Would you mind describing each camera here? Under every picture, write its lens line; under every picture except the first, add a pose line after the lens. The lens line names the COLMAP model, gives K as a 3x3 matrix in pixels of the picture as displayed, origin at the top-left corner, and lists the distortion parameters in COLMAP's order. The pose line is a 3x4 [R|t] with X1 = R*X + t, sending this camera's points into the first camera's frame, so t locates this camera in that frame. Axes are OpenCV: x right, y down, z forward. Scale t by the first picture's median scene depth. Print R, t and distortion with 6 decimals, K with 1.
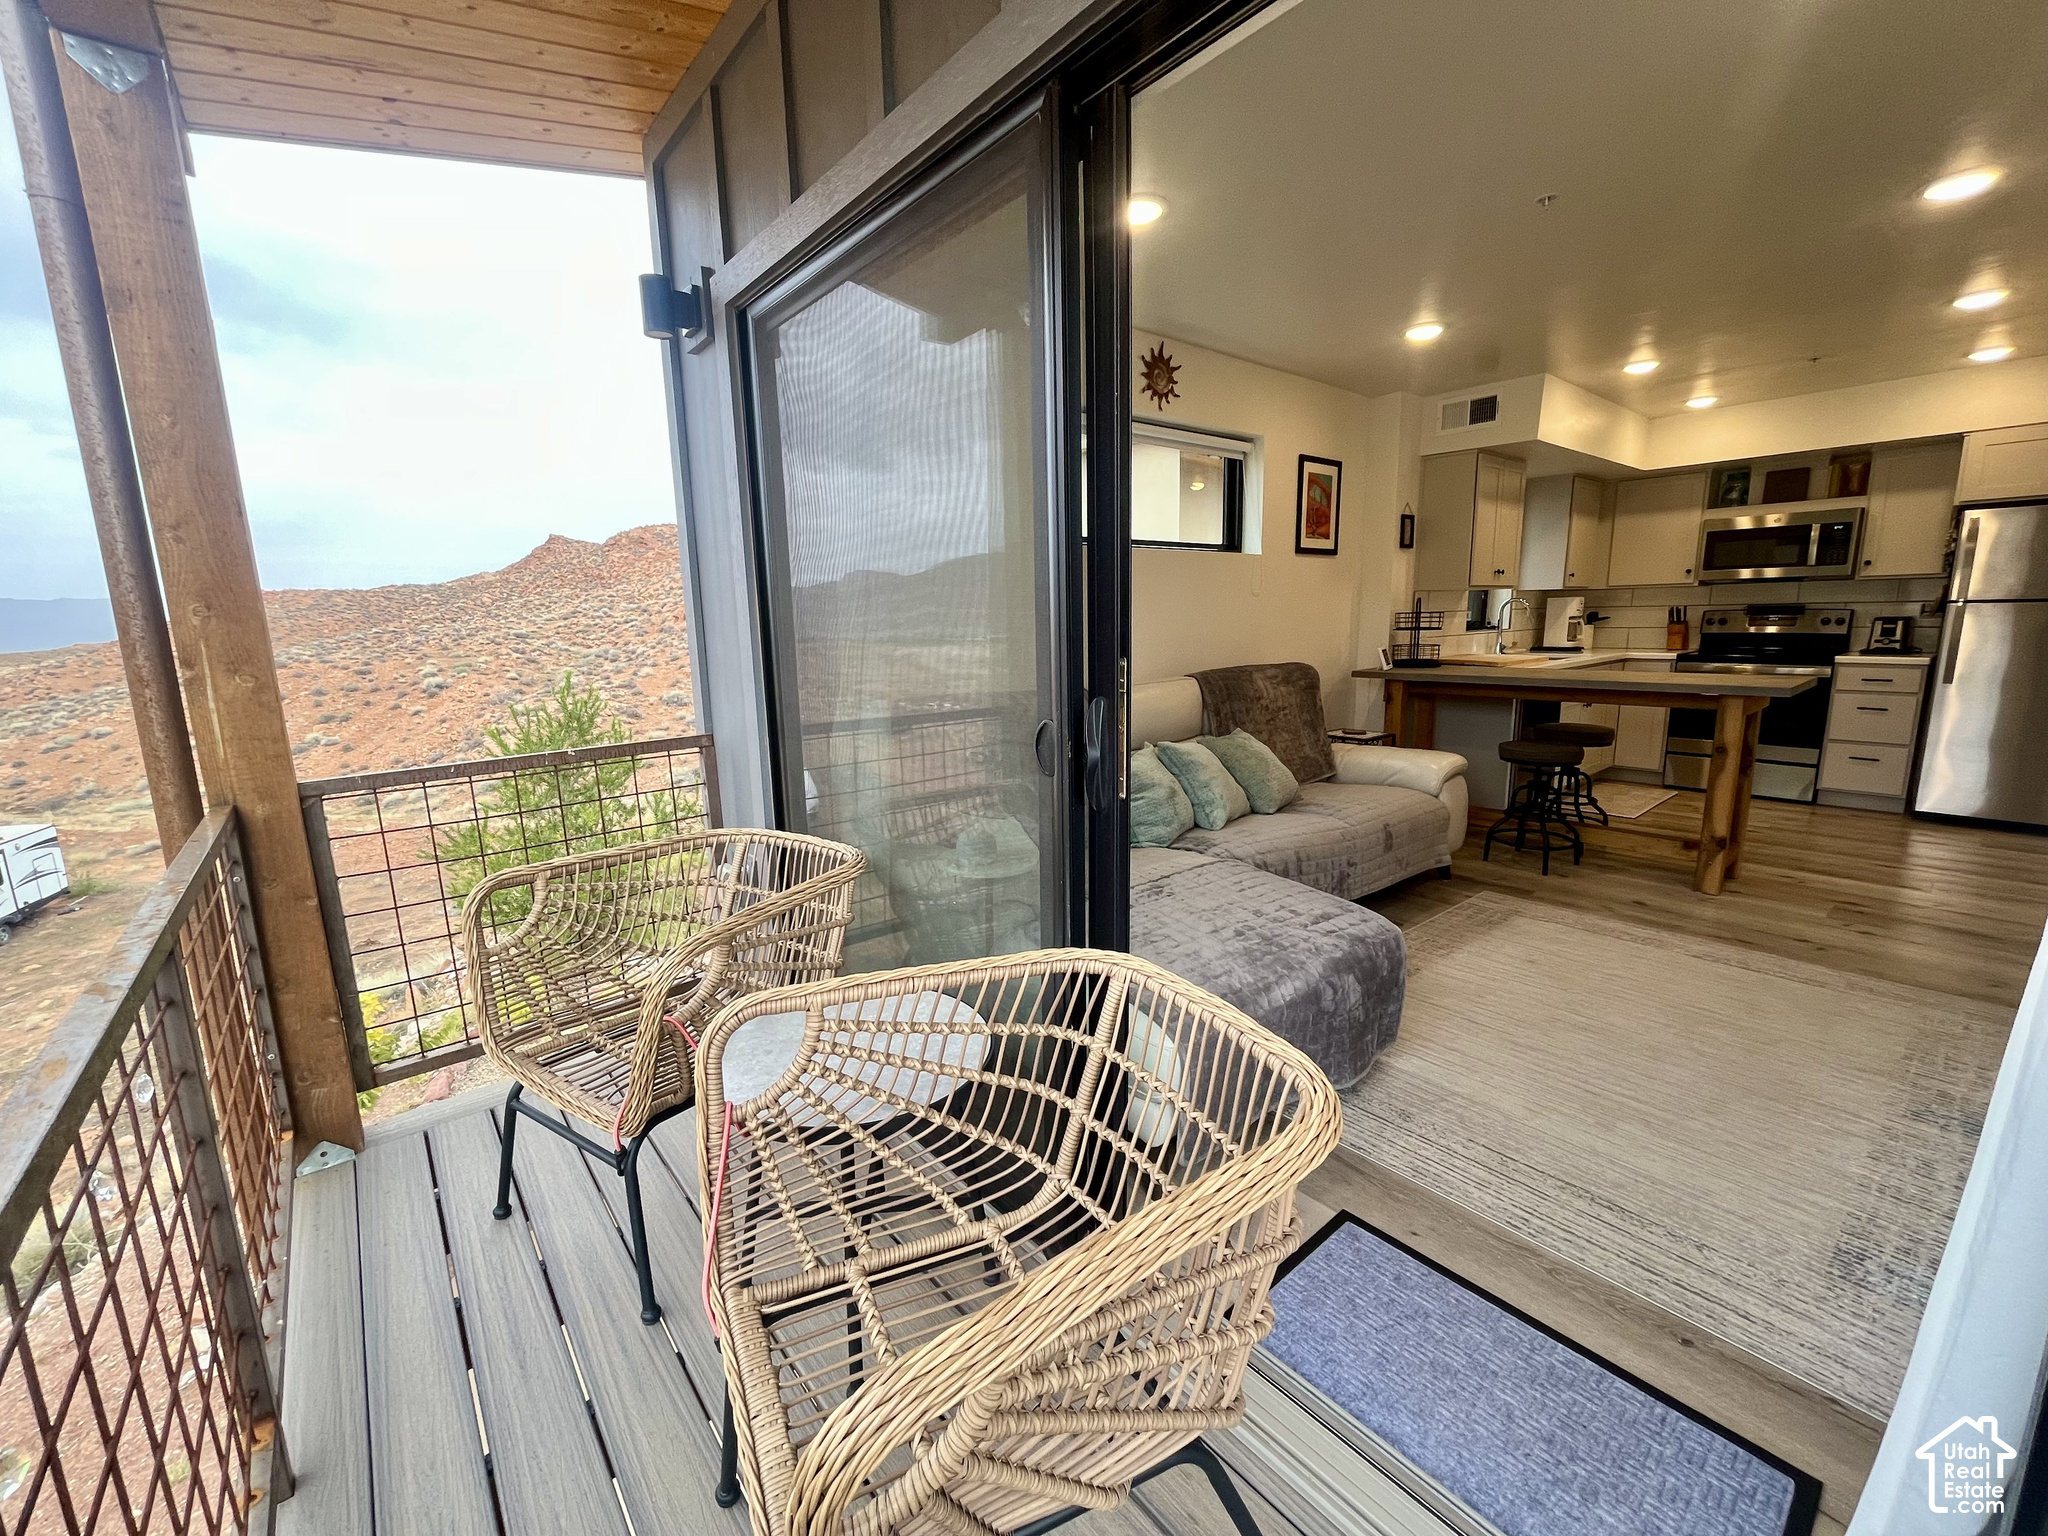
lens RADIAL K [[825.4, 0, 1024.7], [0, 825.4, 762.4], [0, 0, 1]] dist [-0.001964, -0.000548]
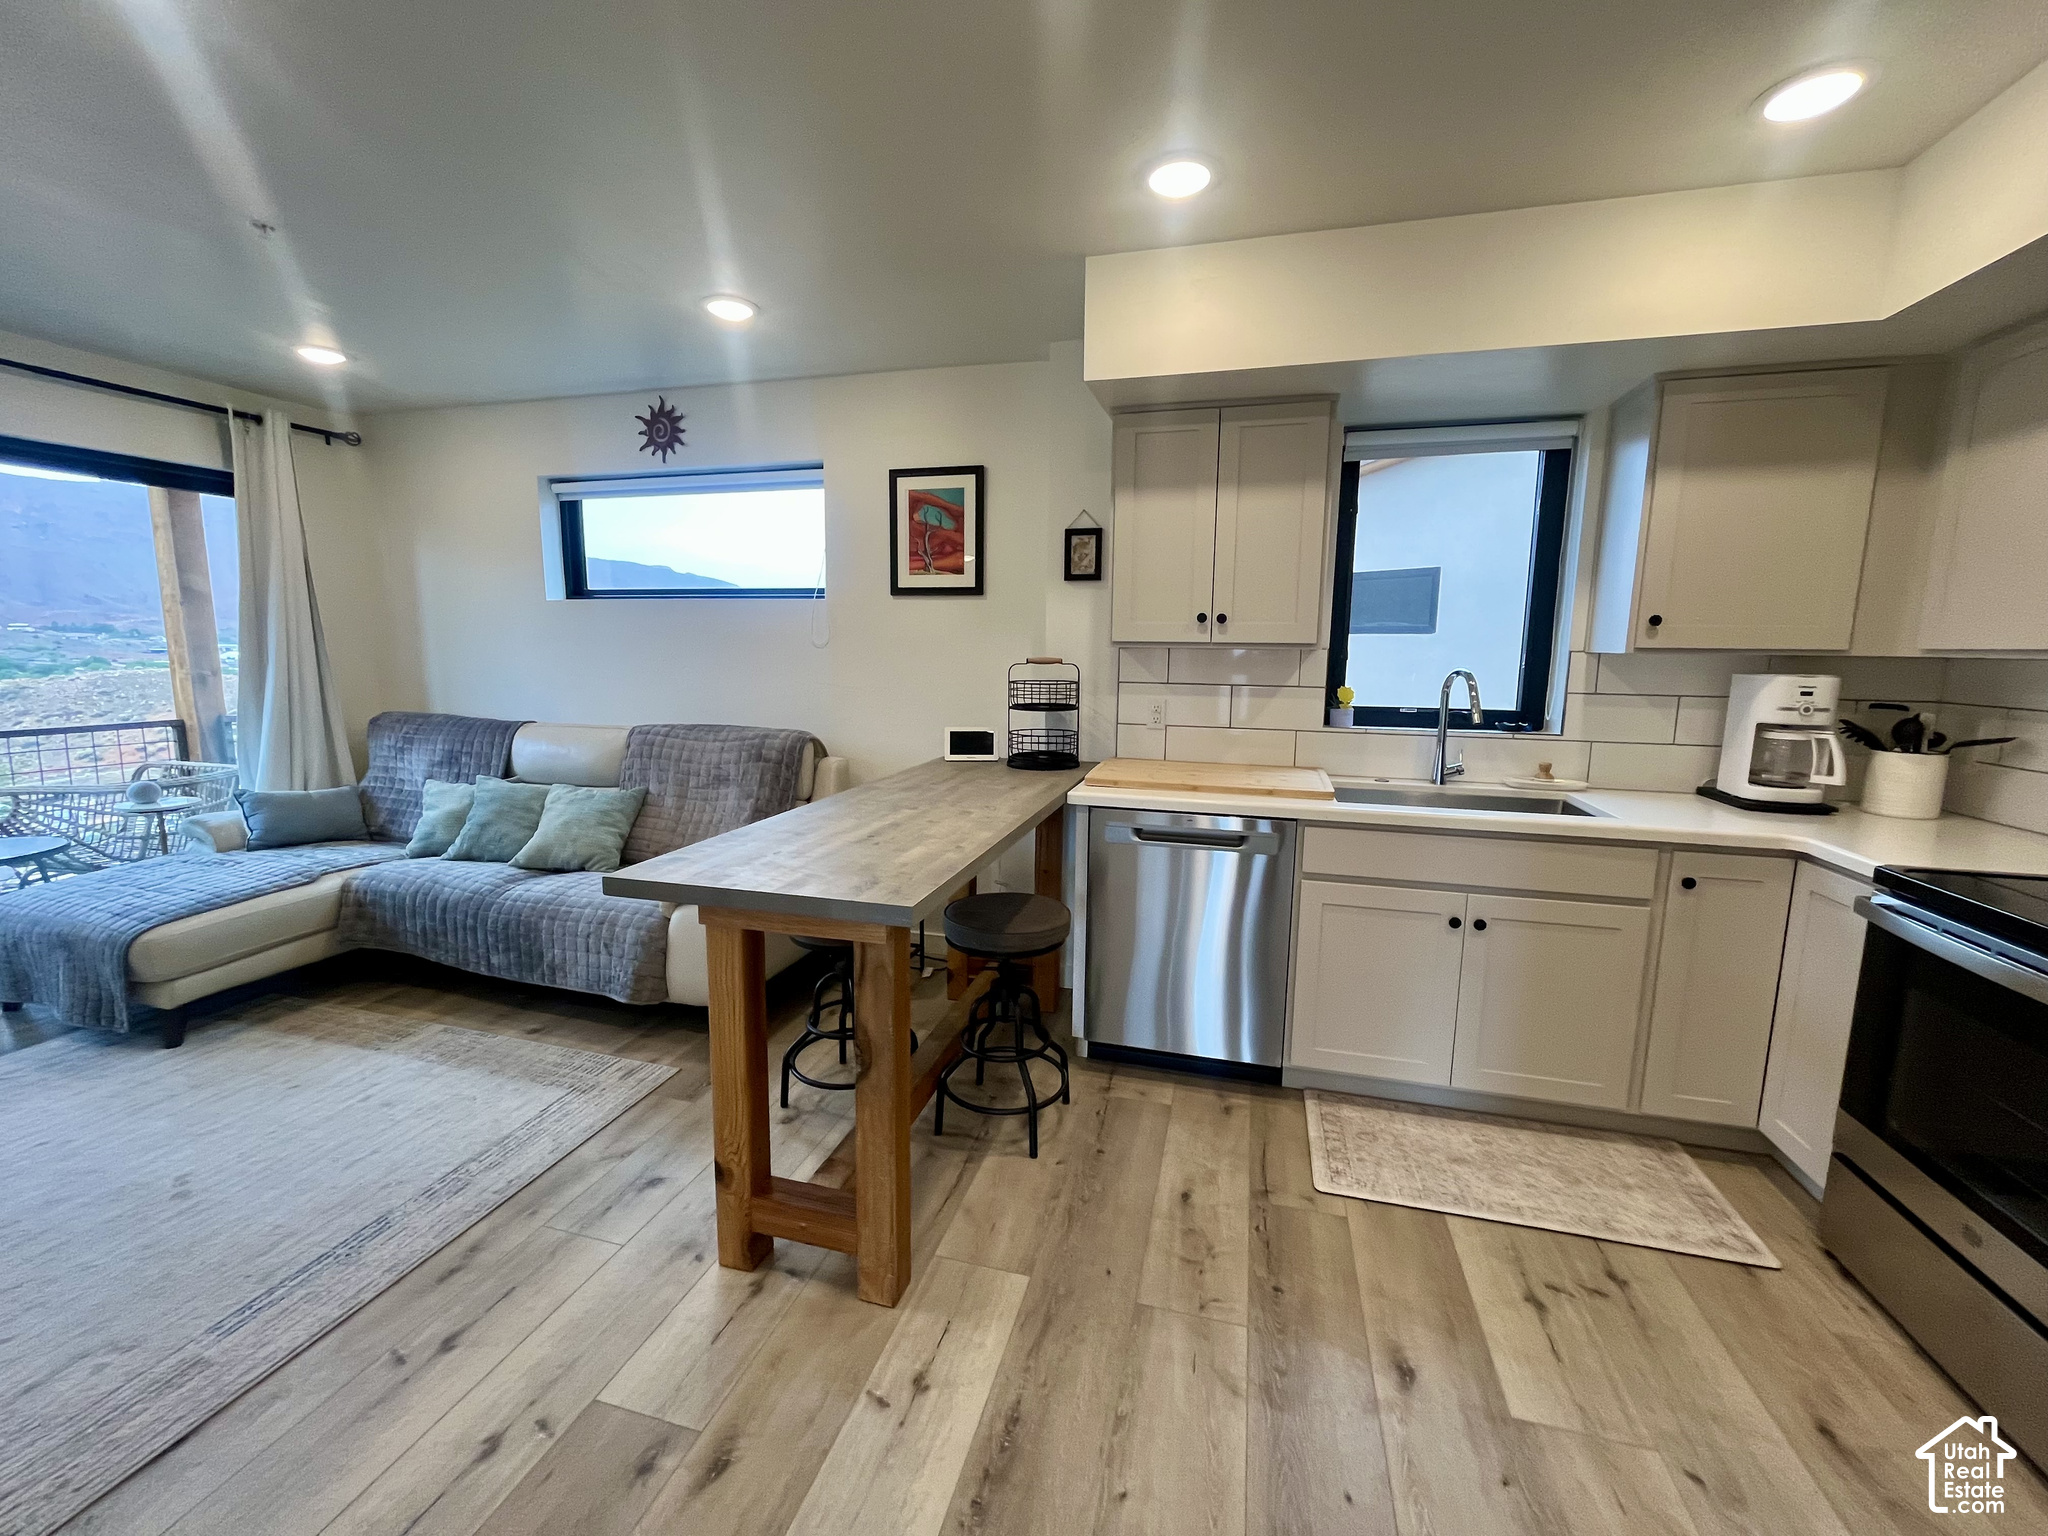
lens RADIAL K [[825.4, 0, 1024.7], [0, 825.4, 762.4], [0, 0, 1]] dist [-0.001964, -0.000548]
pose [[0.572143, 0.145545, -0.807136, 1.020526], [-0.169338, 0.983886, 0.057381, -0.158761], [0.802482, 0.103849, 0.587570, 0.636613]]
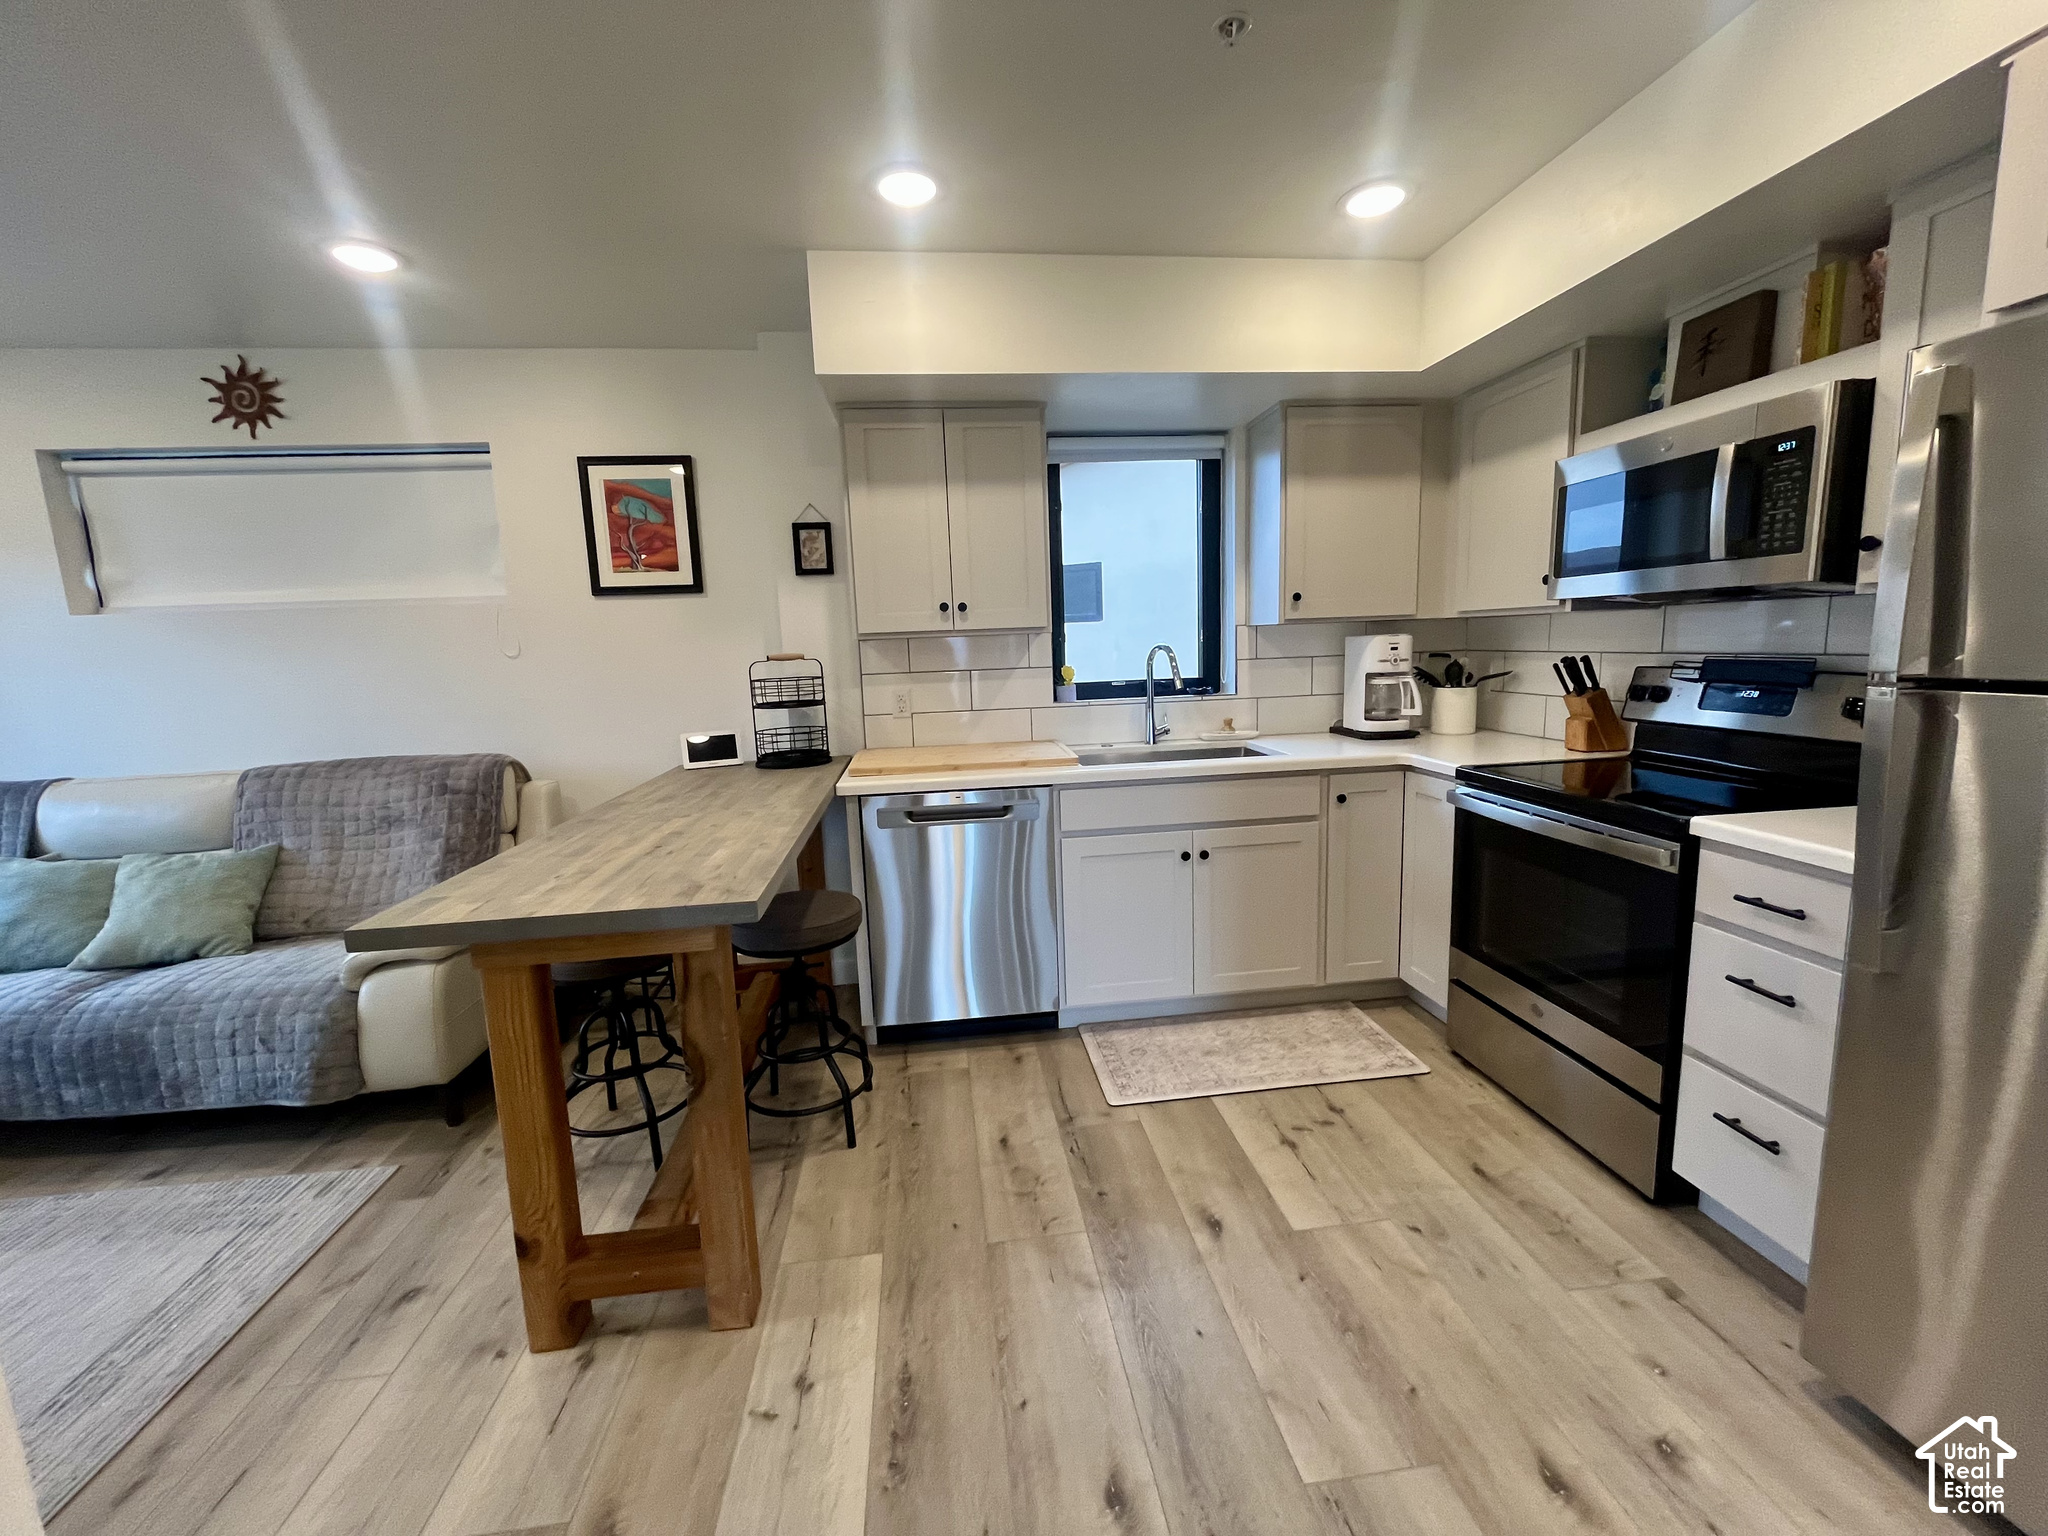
lens RADIAL K [[825.4, 0, 1024.7], [0, 825.4, 762.4], [0, 0, 1]] dist [-0.001964, -0.000548]
pose [[0.840335, 0.071311, -0.537356, 0.996526], [-0.079034, 0.996834, 0.008691, -0.141824], [0.536274, 0.035166, 0.843311, 0.586785]]
